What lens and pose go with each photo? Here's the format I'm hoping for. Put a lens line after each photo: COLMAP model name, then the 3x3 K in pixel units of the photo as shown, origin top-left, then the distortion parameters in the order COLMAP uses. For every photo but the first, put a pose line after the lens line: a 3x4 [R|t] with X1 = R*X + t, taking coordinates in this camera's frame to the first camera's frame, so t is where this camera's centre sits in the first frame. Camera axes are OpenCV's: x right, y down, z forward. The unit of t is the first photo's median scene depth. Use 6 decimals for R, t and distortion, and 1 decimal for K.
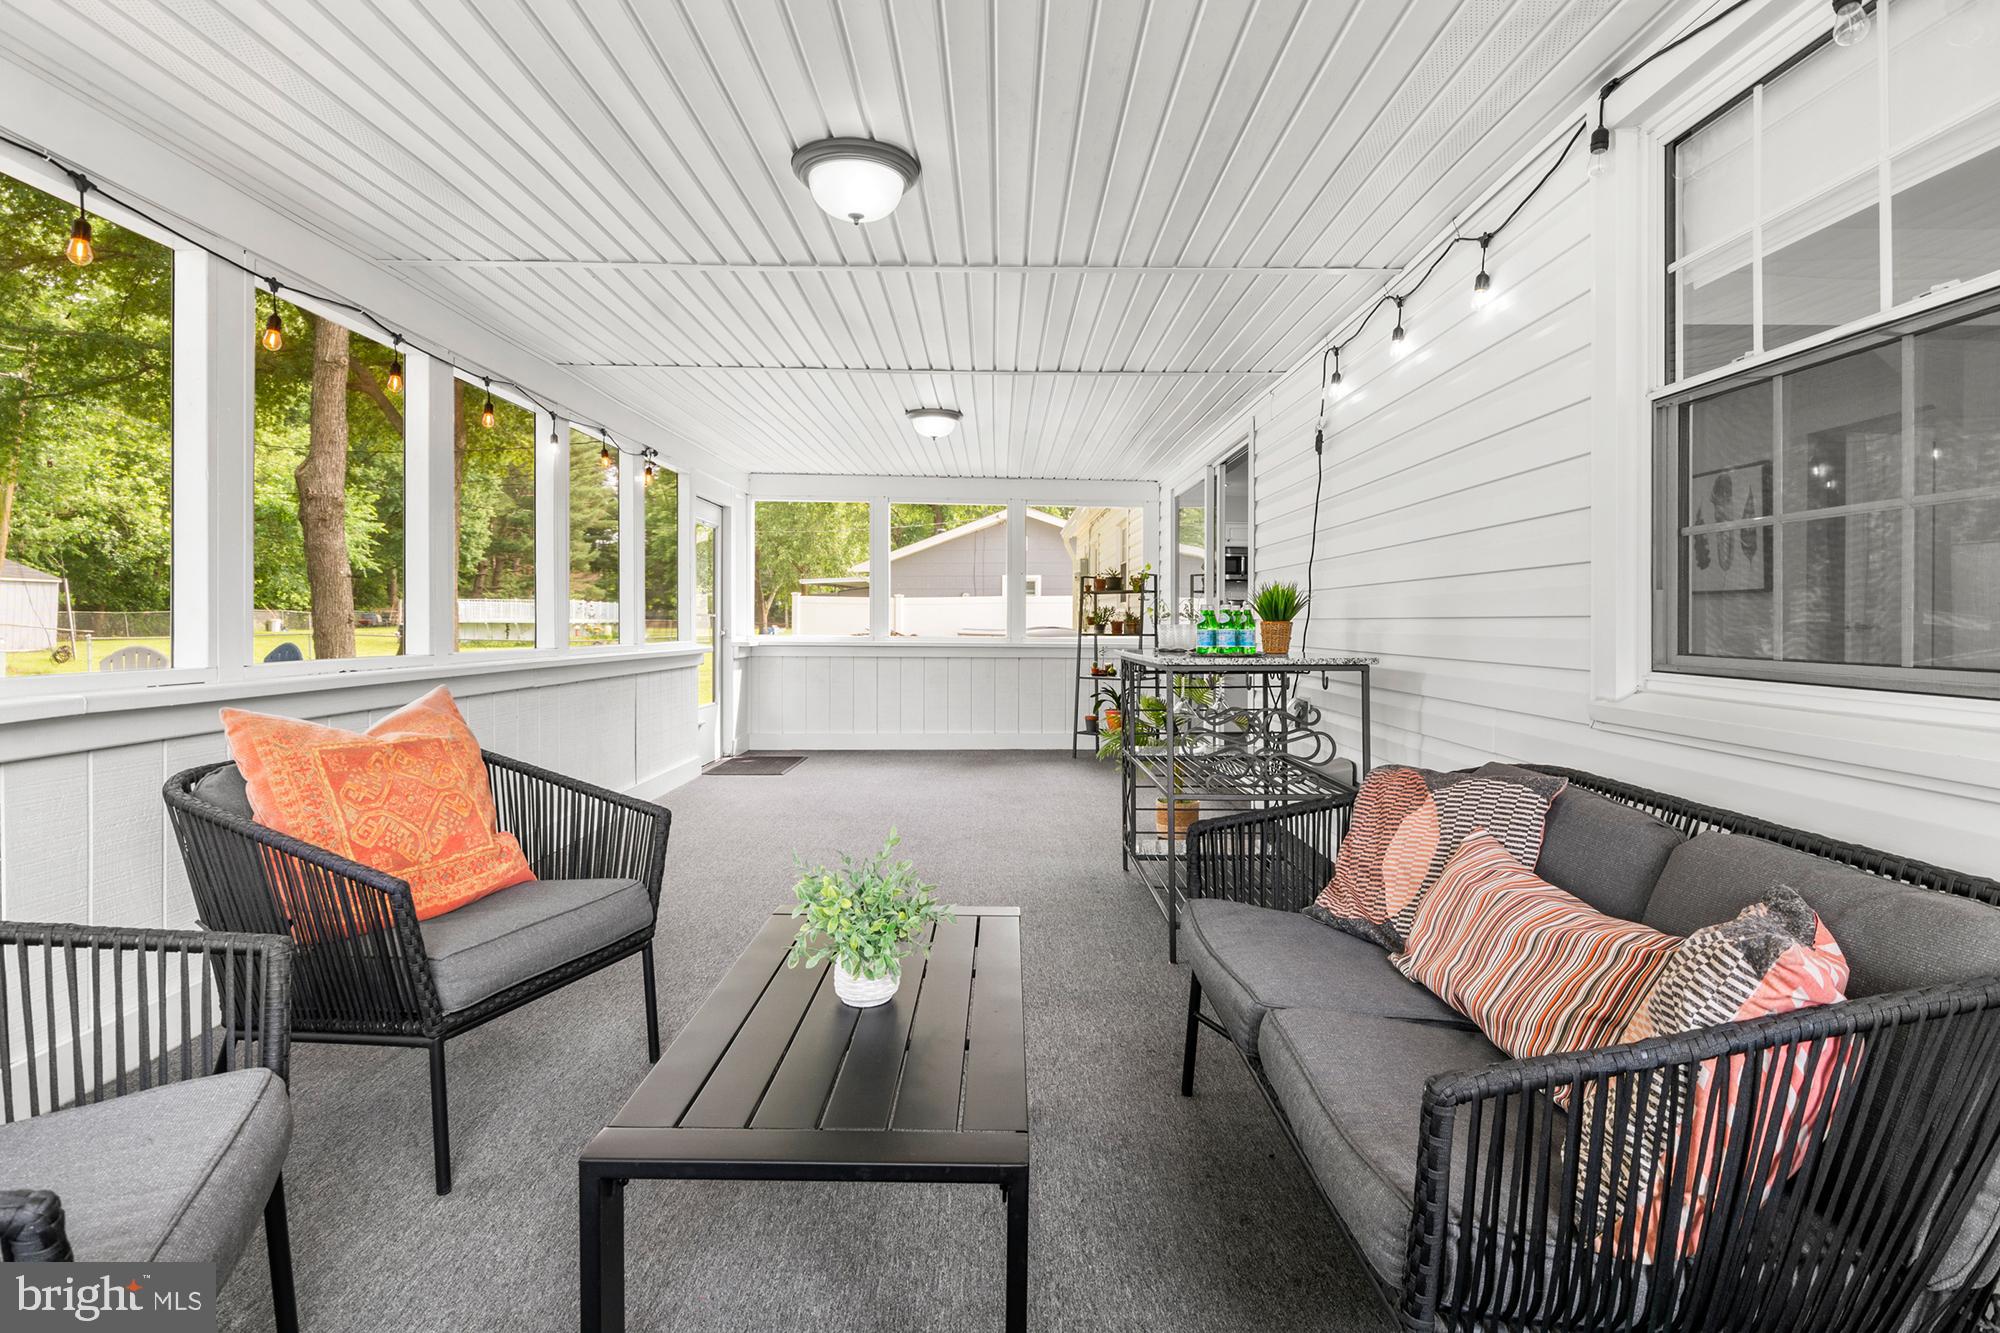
lens RADIAL K [[981.5, 0, 1005.4], [0, 981.5, 665.6], [0, 0, 1]] dist [-0.009677, -0.000995]
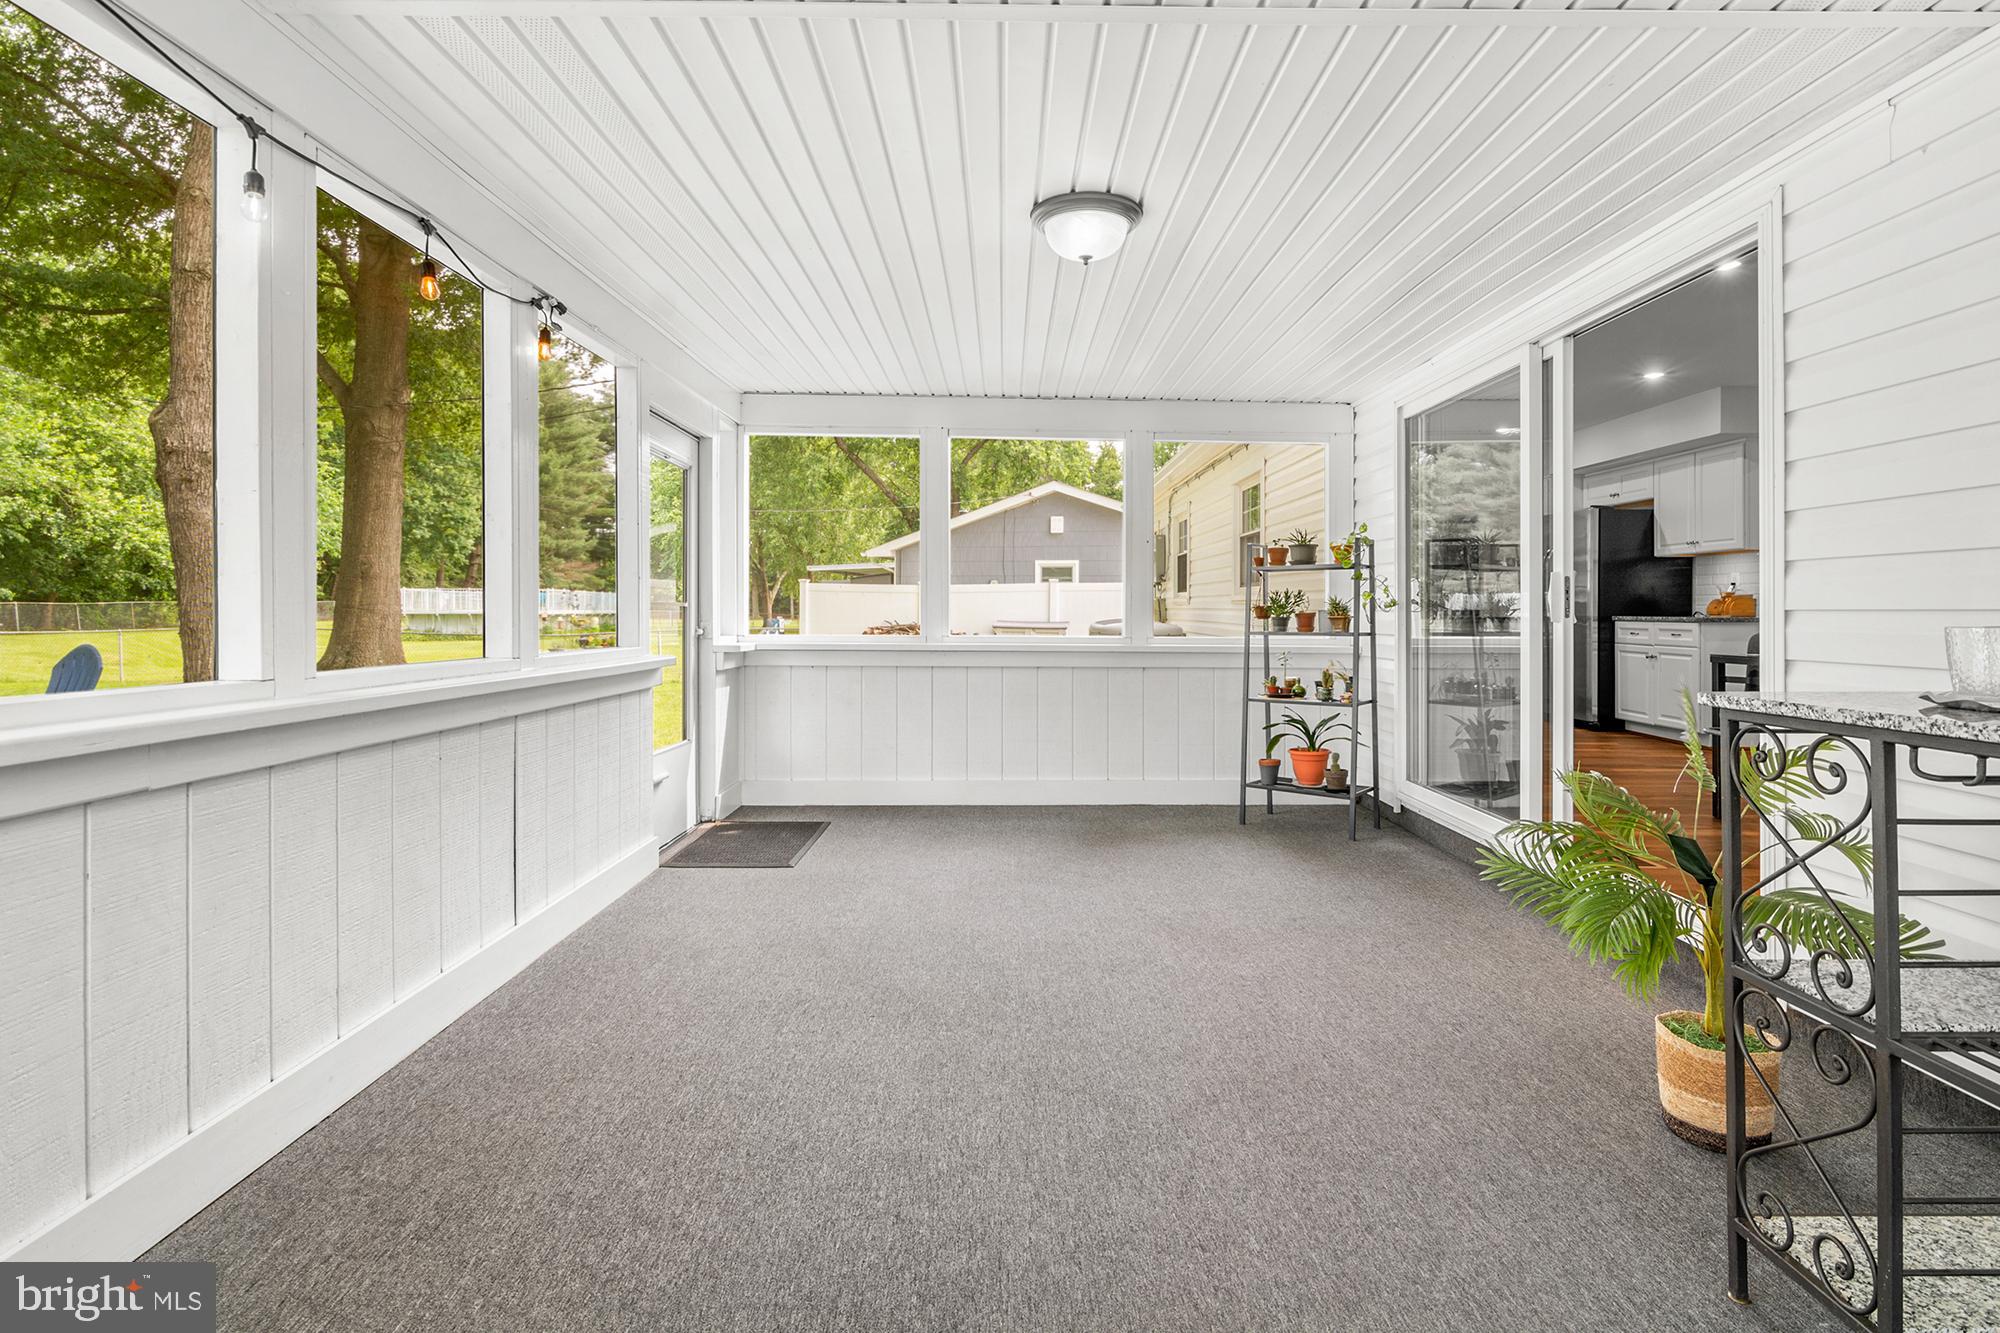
lens RADIAL K [[981.5, 0, 1007.0], [0, 981.5, 657.1], [0, 0, 1]] dist [-0.009677, -0.000995]
pose [[0.999994, -0.001041, -0.003194, -0.079405], [0.001046, 0.999998, 0.001512, -0.016494], [0.003192, -0.001515, 0.999994, 0.339026]]
